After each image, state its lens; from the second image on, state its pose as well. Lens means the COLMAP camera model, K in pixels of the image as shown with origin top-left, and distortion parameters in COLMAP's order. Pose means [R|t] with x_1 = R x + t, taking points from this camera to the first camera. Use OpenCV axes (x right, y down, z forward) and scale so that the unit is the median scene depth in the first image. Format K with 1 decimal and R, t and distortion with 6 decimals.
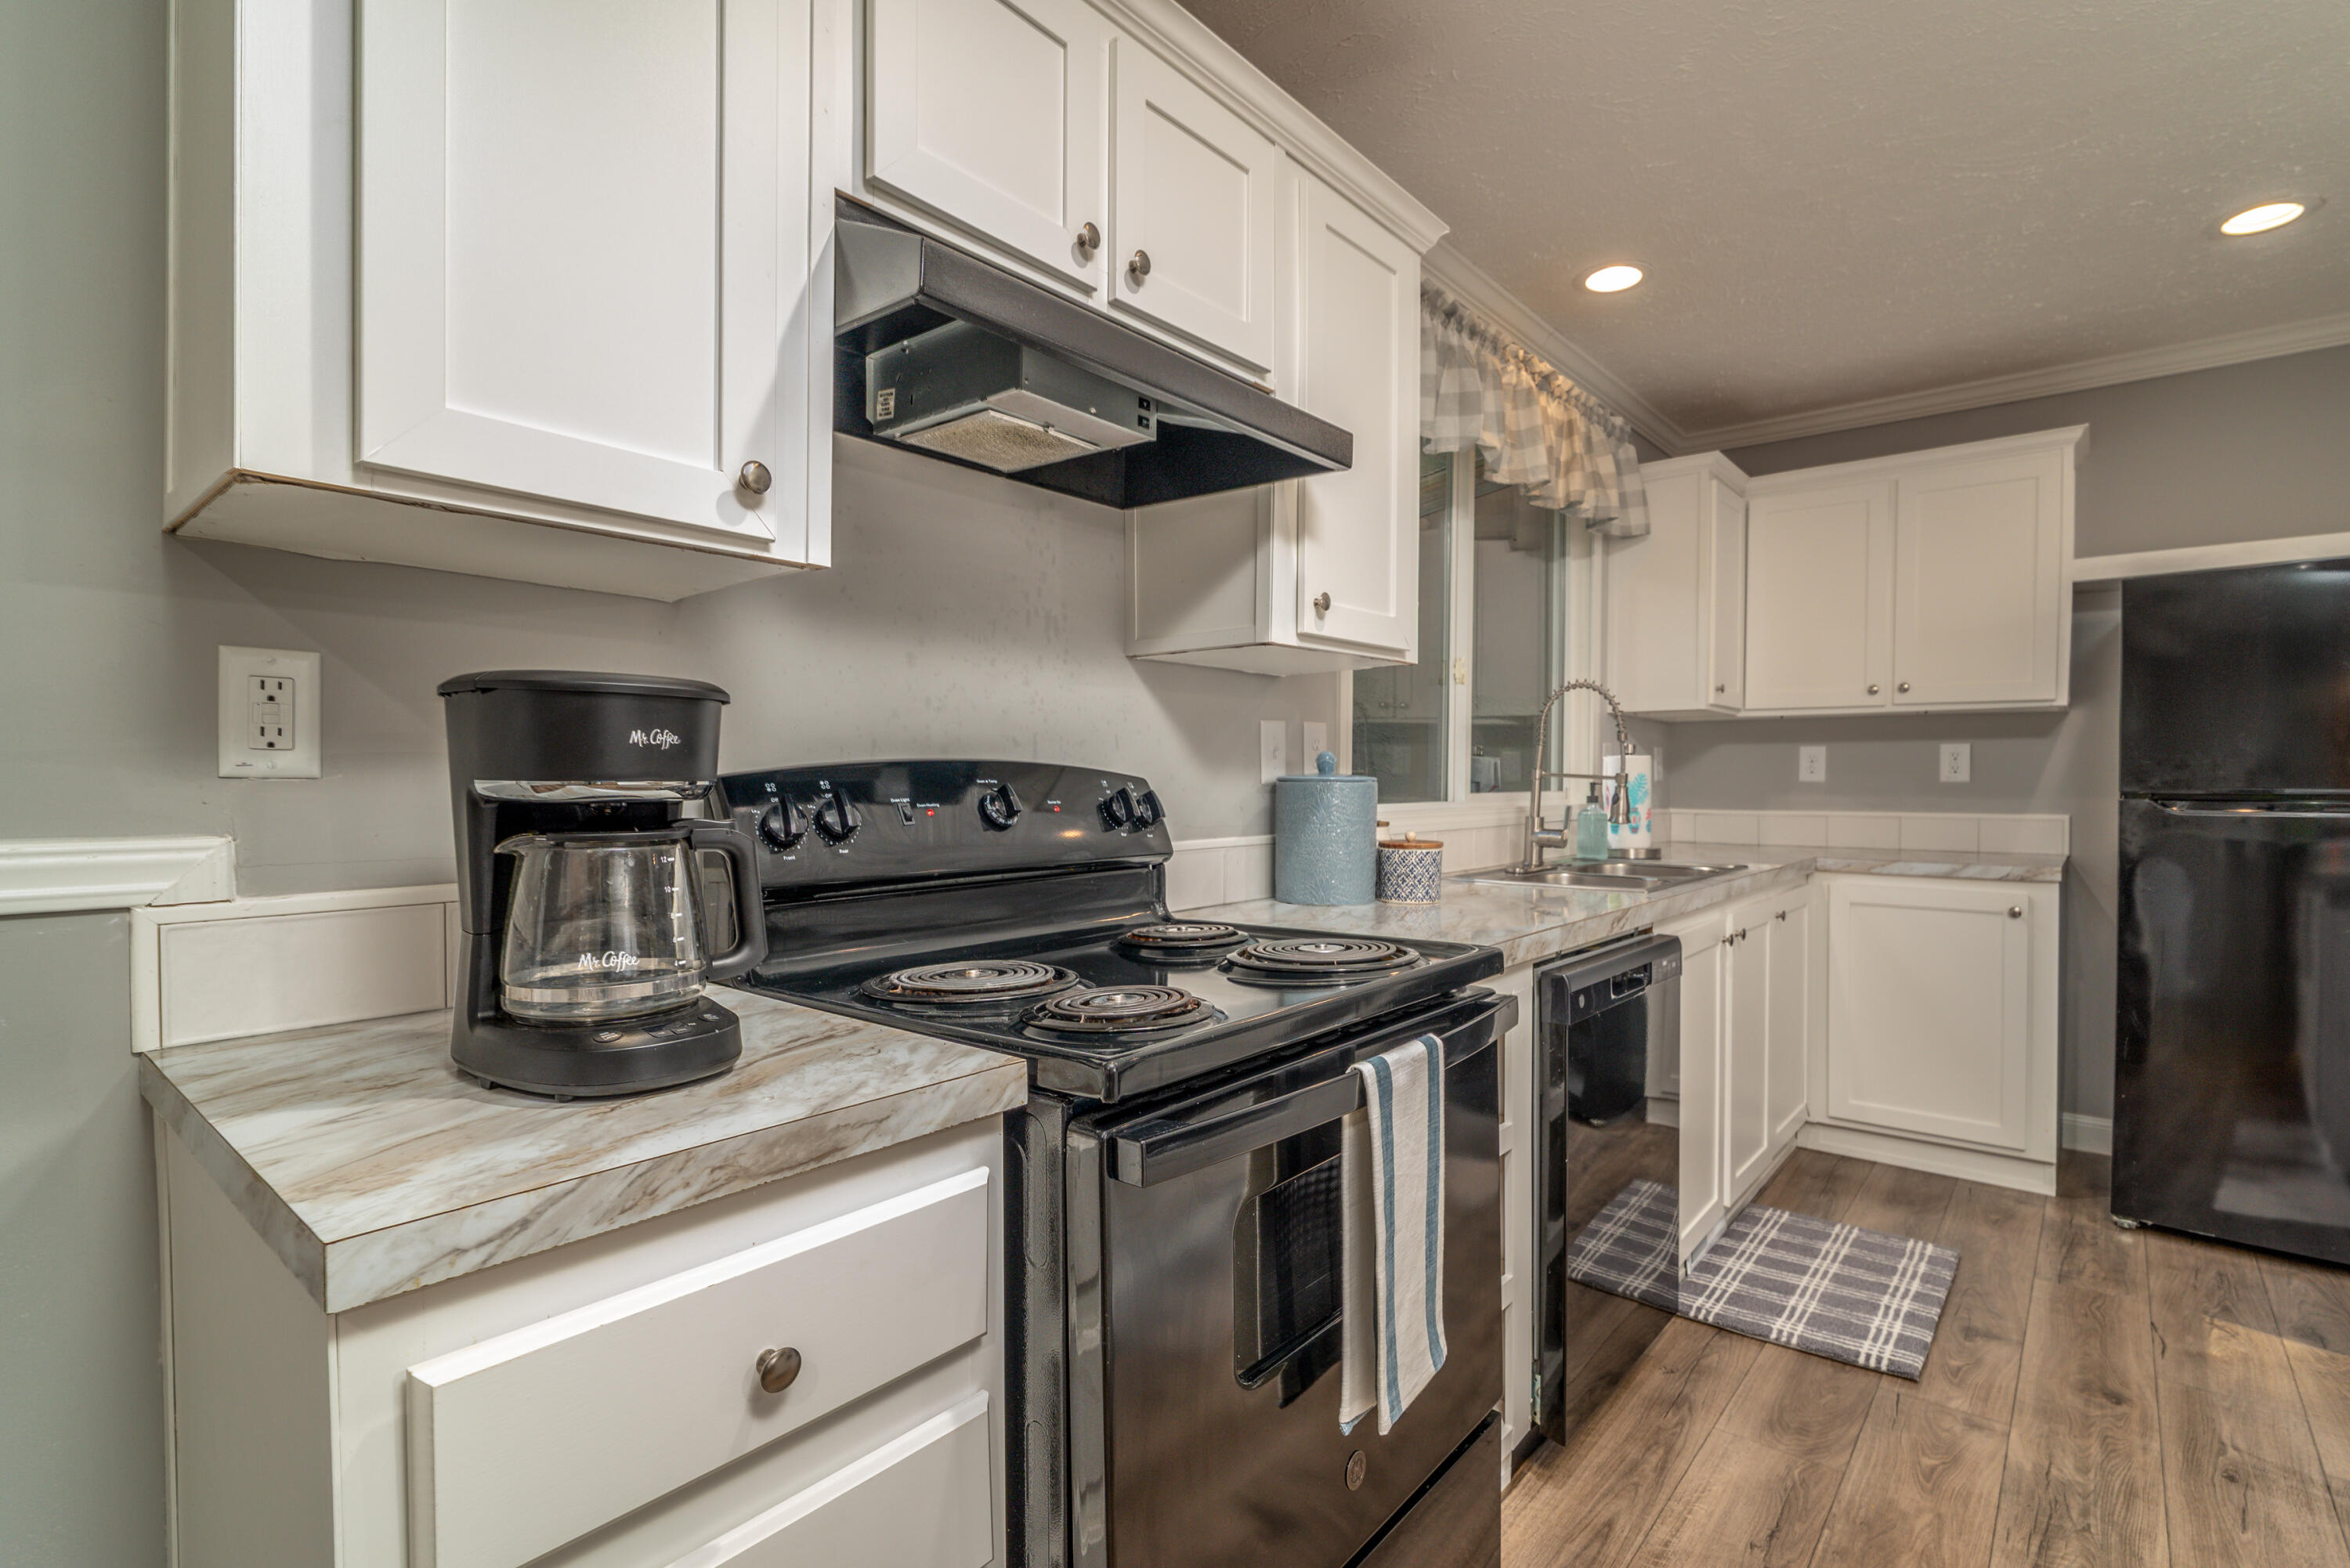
lens RADIAL K [[1095.4, 0, 1175.0], [0, 1095.4, 784.0], [0, 0, 1]] dist [-0.007110, -0.000452]
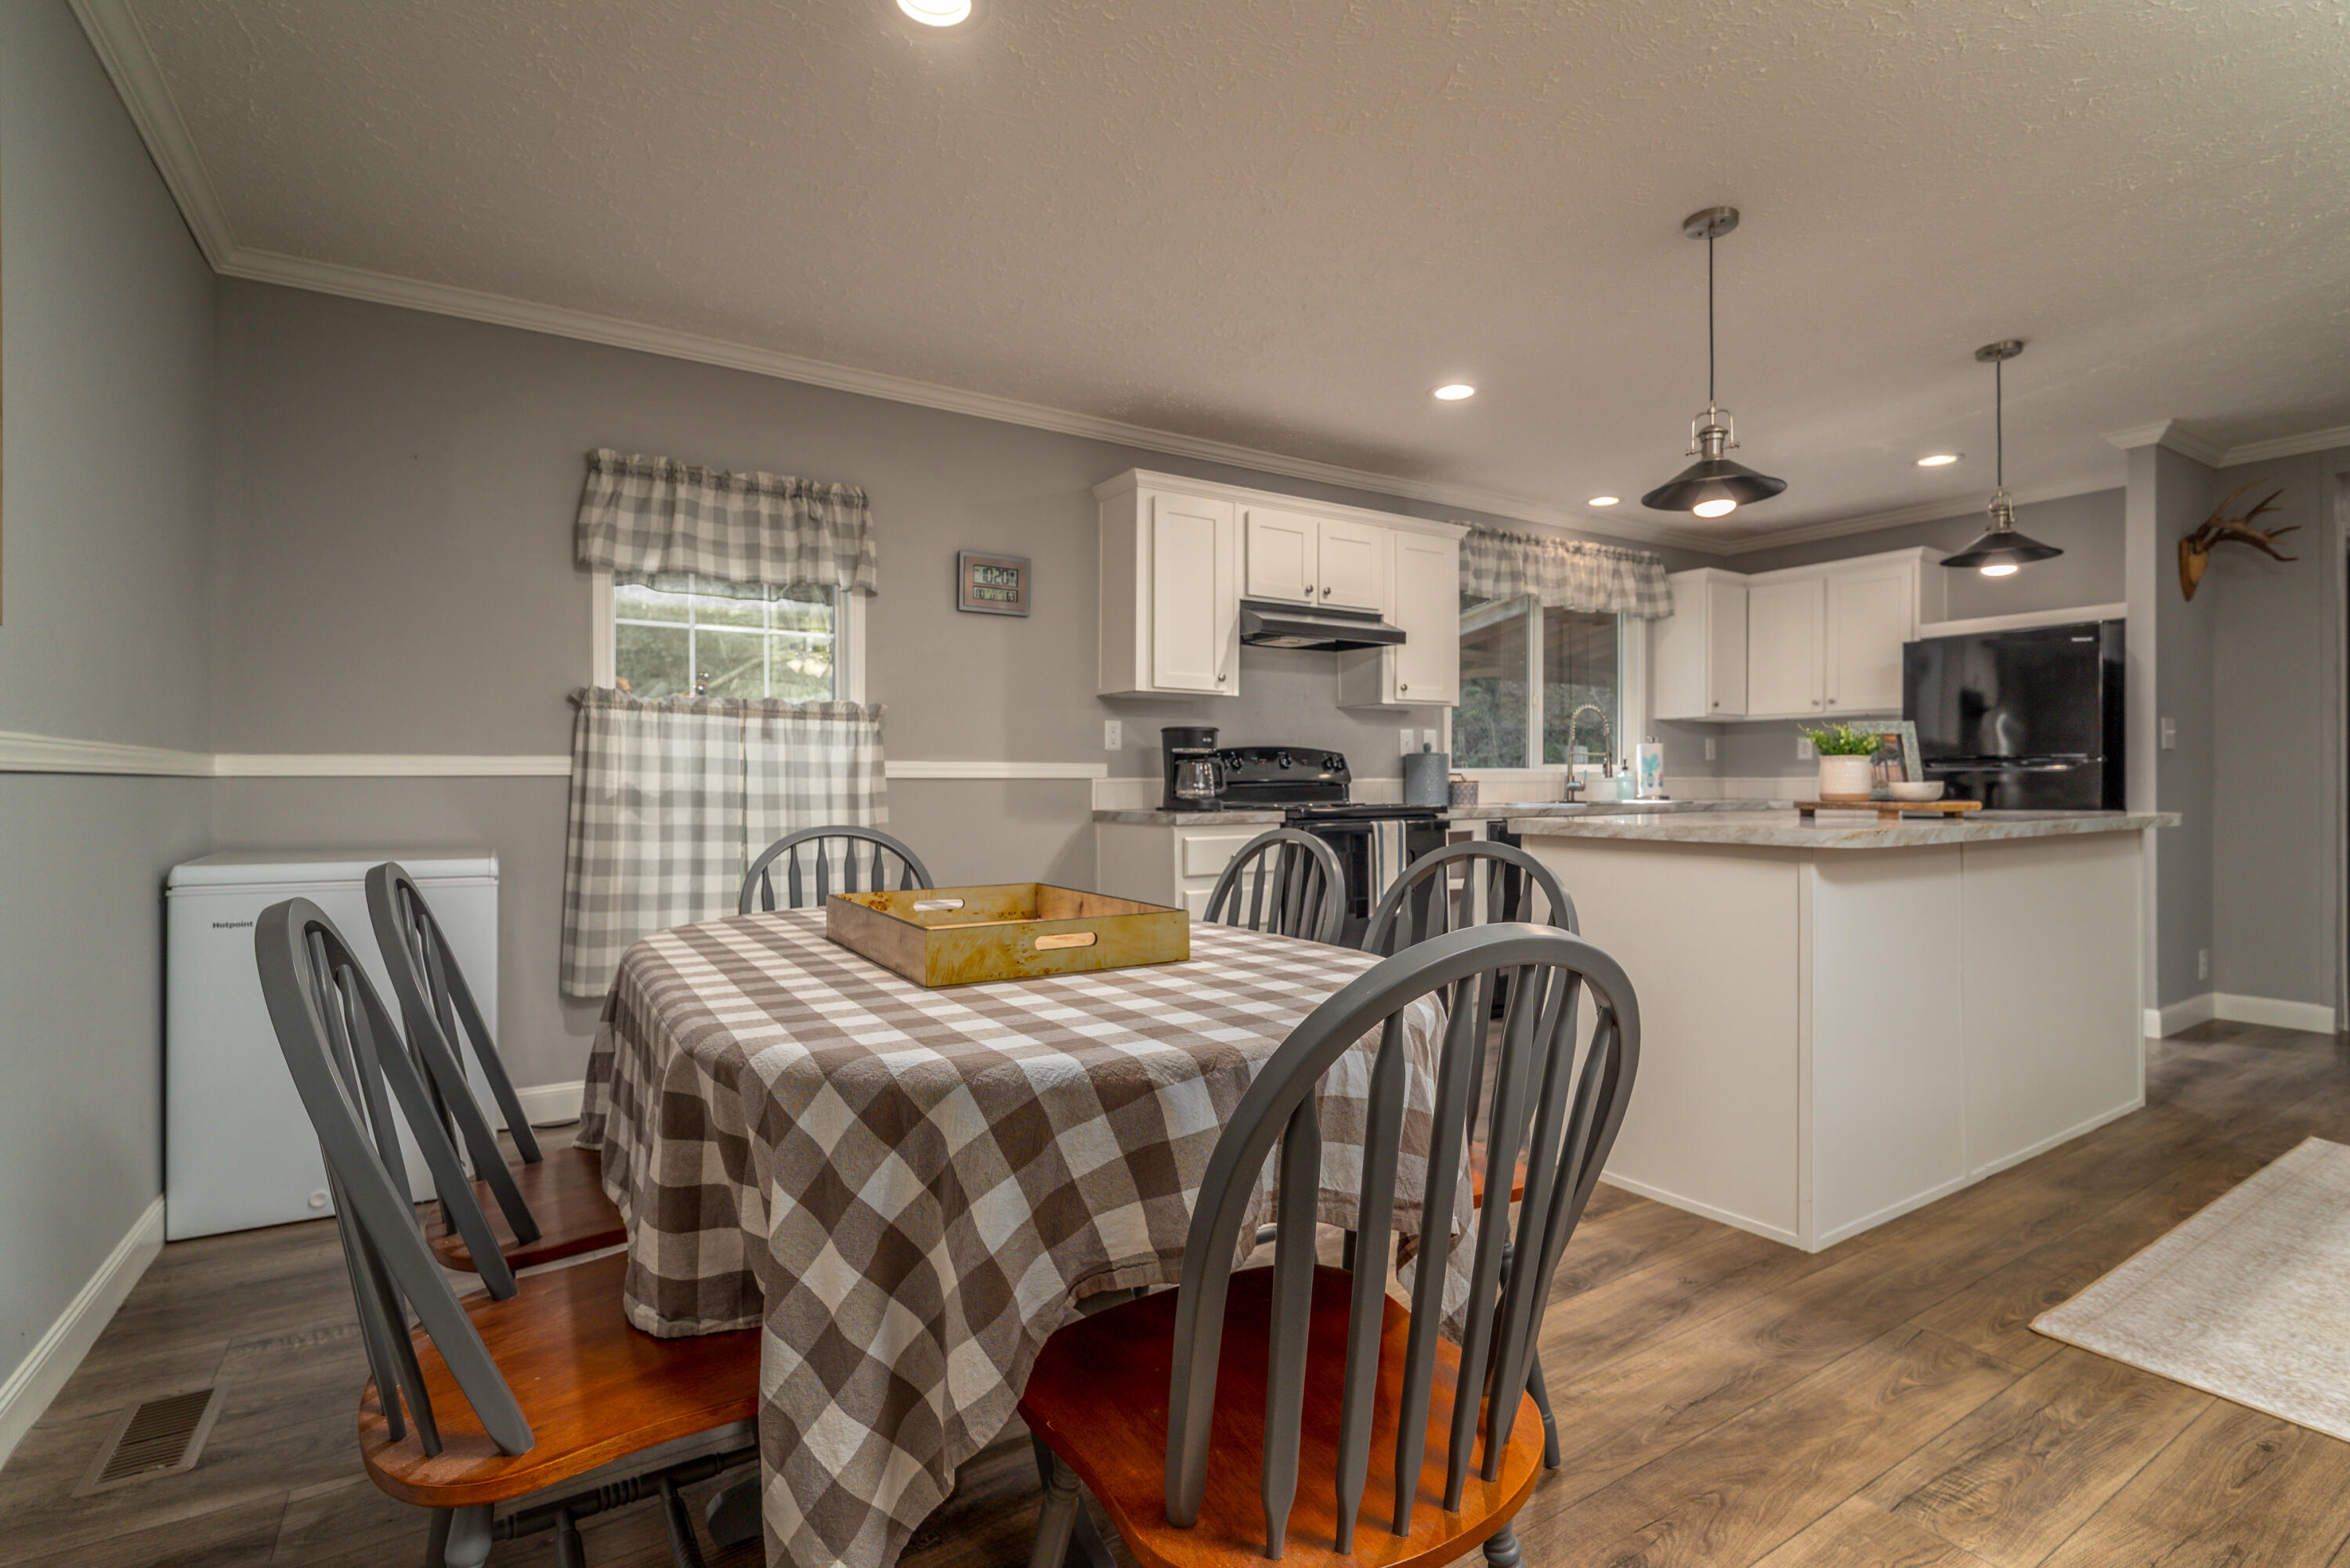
lens RADIAL K [[1095.4, 0, 1175.0], [0, 1095.4, 784.0], [0, 0, 1]] dist [-0.007110, -0.000452]
pose [[0.953164, -0.000628, -0.302453, 0.467828], [0.000923, 0.999999, 0.000832, 0.080710], [0.302452, -0.001072, 0.953164, -2.001103]]
